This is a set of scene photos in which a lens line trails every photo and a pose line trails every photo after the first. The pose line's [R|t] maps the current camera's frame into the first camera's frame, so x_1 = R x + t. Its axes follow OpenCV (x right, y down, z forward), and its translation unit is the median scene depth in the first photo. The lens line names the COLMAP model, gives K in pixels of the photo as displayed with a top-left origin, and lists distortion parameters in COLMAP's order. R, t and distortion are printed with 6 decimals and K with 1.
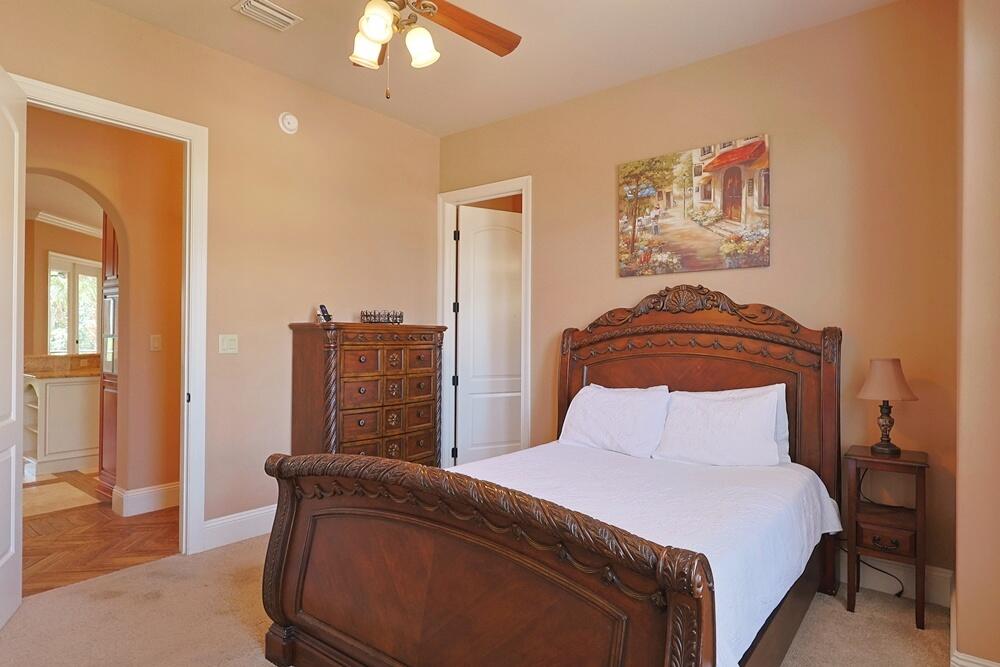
lens RADIAL K [[560.4, 0, 500.0], [0, 560.4, 331.3], [0, 0, 1]] dist [-0.003810, -0.001190]
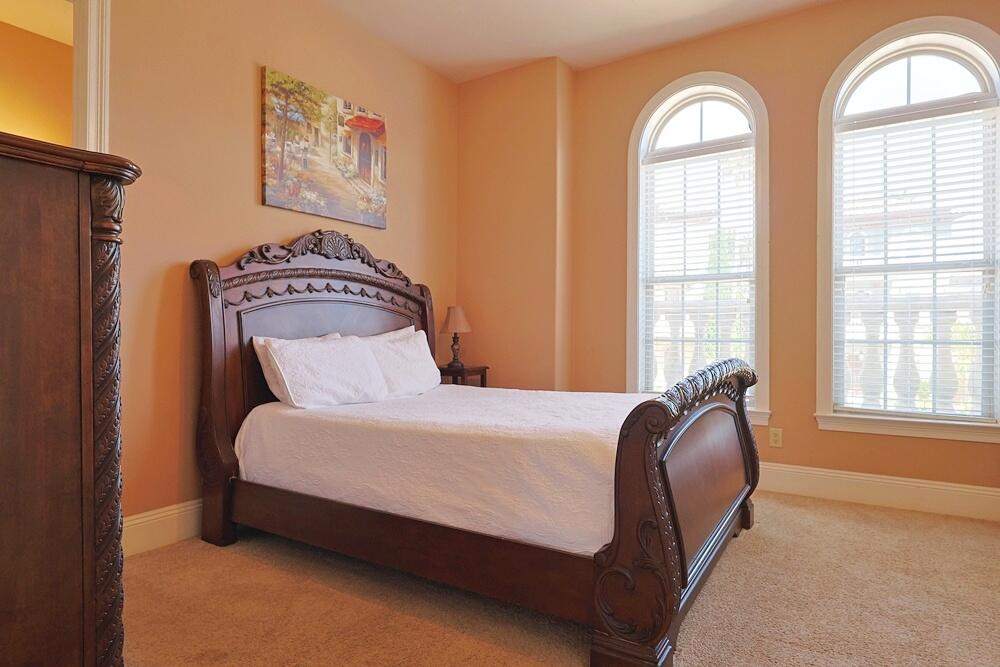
lens RADIAL K [[560.4, 0, 501.7], [0, 560.4, 330.5], [0, 0, 1]] dist [-0.003810, -0.001190]
pose [[-0.091857, -0.004288, 0.995763, -0.668915], [-0.013319, 0.999907, 0.003077, 0.083809], [-0.995683, -0.012980, -0.091905, 0.781100]]
